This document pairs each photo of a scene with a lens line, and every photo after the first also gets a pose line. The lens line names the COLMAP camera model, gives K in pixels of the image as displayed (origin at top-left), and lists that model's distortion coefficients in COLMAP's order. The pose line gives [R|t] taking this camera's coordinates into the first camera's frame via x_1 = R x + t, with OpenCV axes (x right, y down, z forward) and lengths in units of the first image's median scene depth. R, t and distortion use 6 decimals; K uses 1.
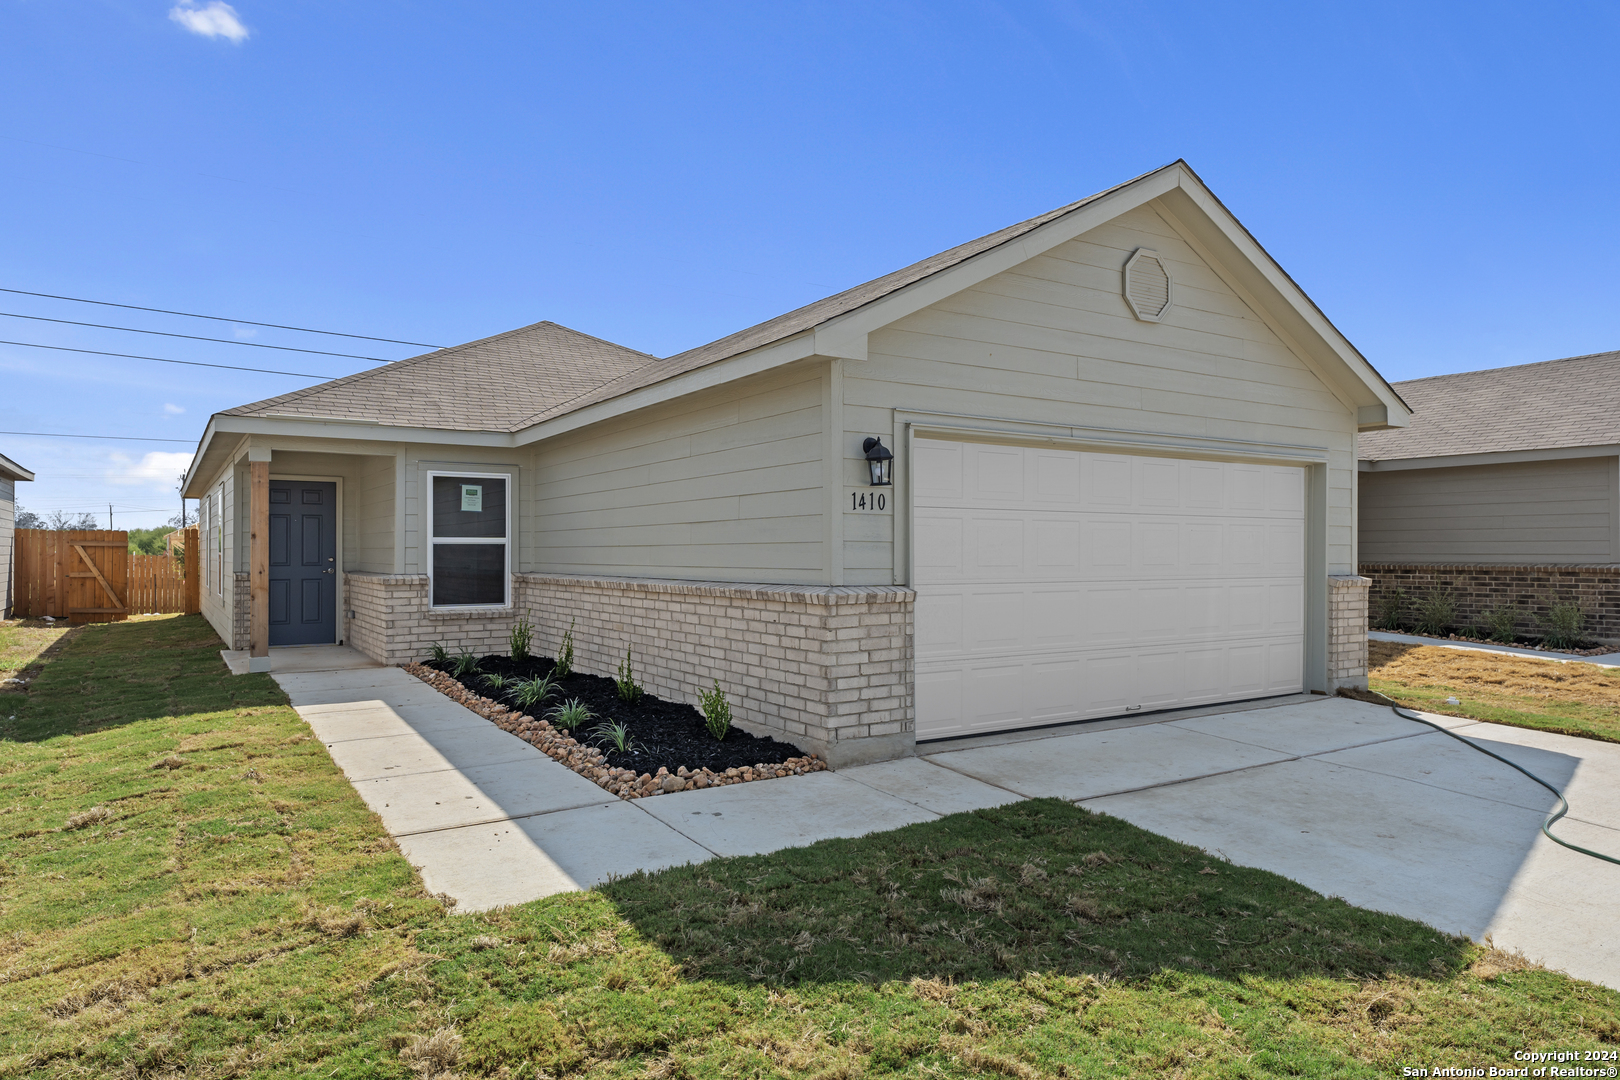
lens RADIAL K [[1037.2, 0, 815.2], [0, 1037.2, 548.2], [0, 0, 1]] dist [0.002283, -0.000486]
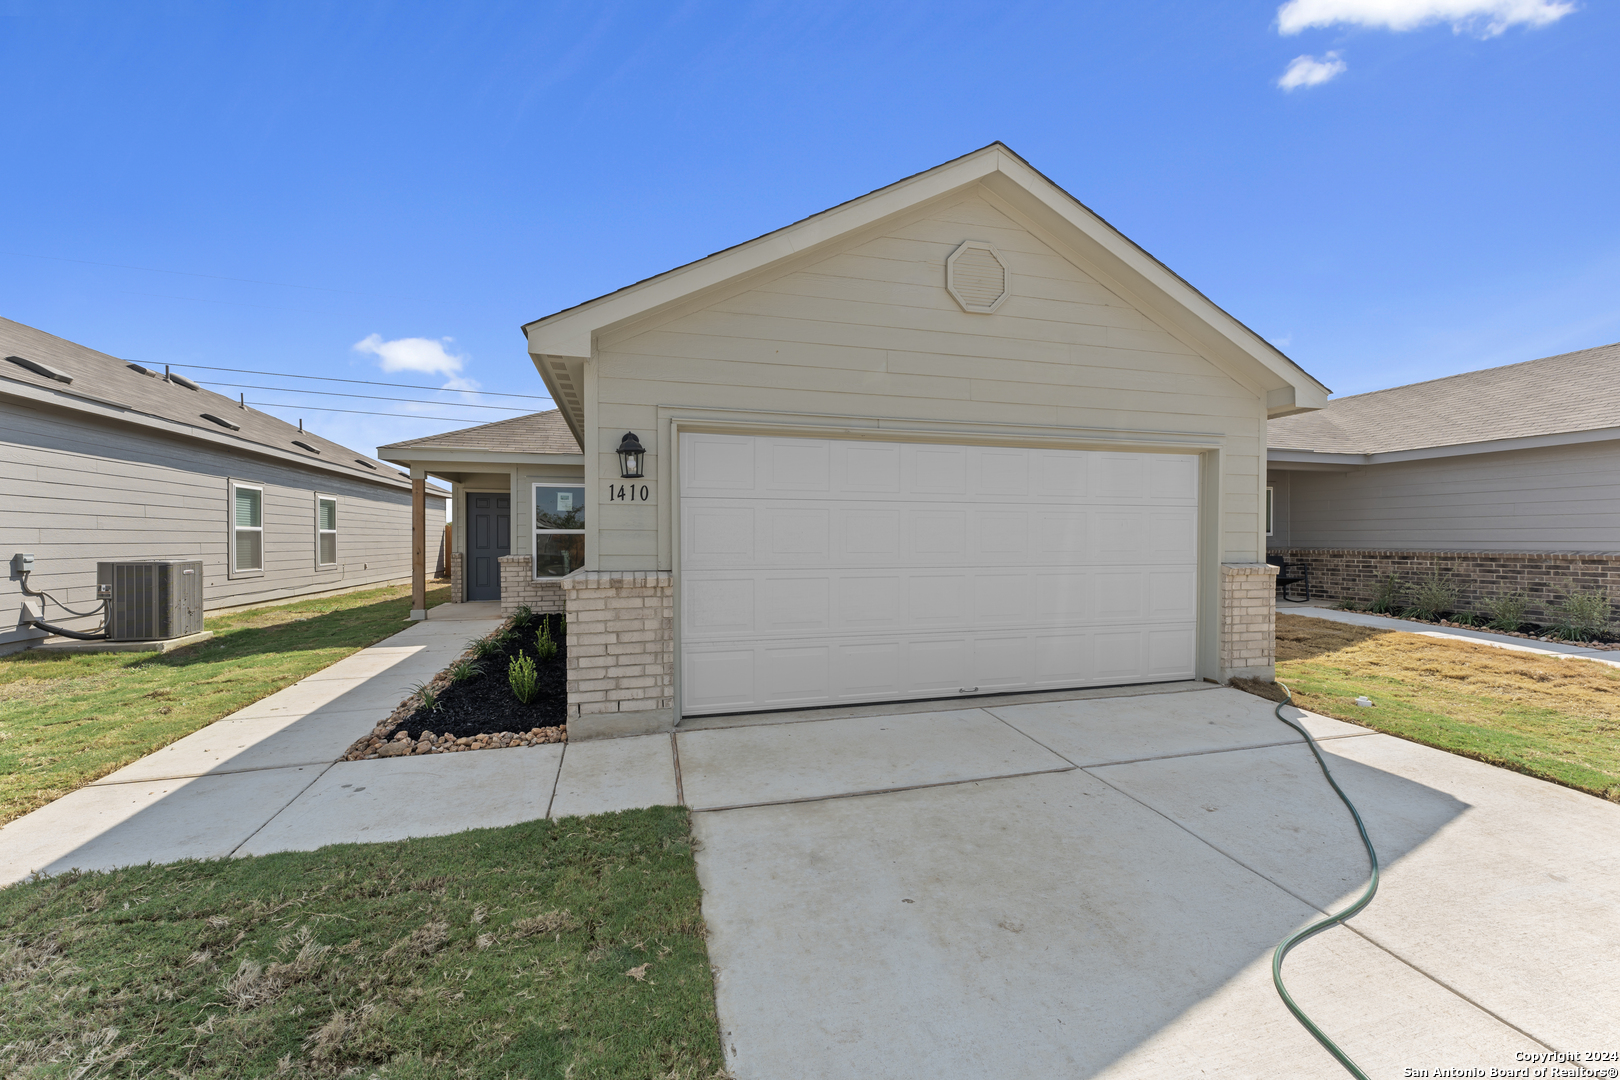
lens RADIAL K [[656.4, 0, 808.2], [0, 656.4, 545.6], [0, 0, 1]] dist [0.001905, 0.000222]
pose [[0.954069, 0.002452, -0.299577, 0.307335], [0.001520, 0.999914, 0.013027, 0.000851], [0.299583, -0.012884, 0.953983, 0.288147]]
